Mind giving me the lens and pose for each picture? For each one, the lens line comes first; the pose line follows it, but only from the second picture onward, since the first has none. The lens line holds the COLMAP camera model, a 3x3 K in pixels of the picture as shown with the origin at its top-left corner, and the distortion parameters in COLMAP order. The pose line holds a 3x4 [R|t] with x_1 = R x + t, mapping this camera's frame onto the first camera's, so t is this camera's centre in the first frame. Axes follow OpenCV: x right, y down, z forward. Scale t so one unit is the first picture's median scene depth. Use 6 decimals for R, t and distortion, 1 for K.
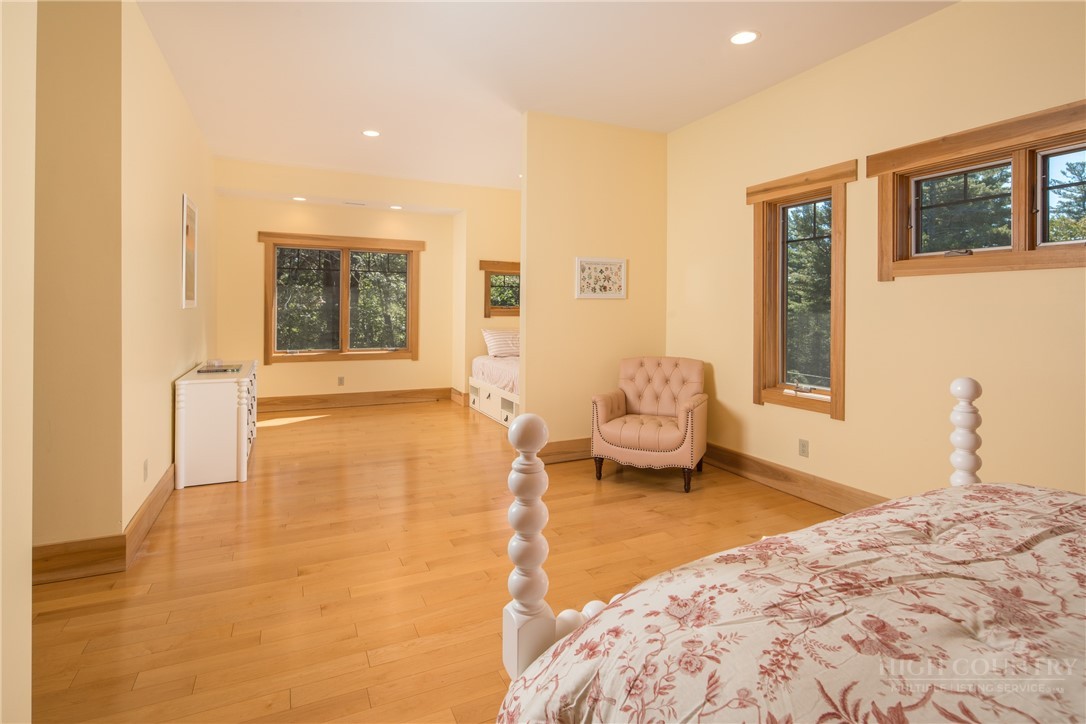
lens RADIAL K [[542.9, 0, 516.6], [0, 542.9, 308.6], [0, 0, 1]] dist [-0.004075, -0.000450]
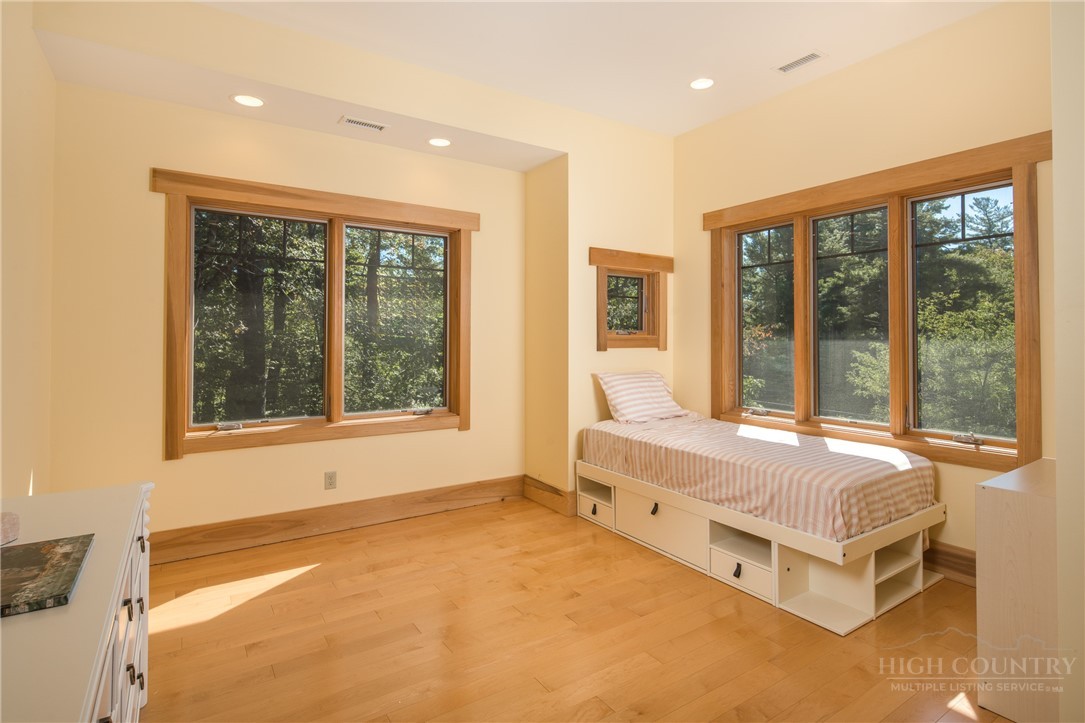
lens RADIAL K [[542.4, 0, 521.0], [0, 542.4, 330.5], [0, 0, 1]] dist [-0.004075, -0.000450]
pose [[0.989561, -0.007902, 0.143898, -0.215902], [0.010011, 0.999853, -0.013943, 0.003035], [-0.143766, 0.015238, 0.989494, 0.465207]]
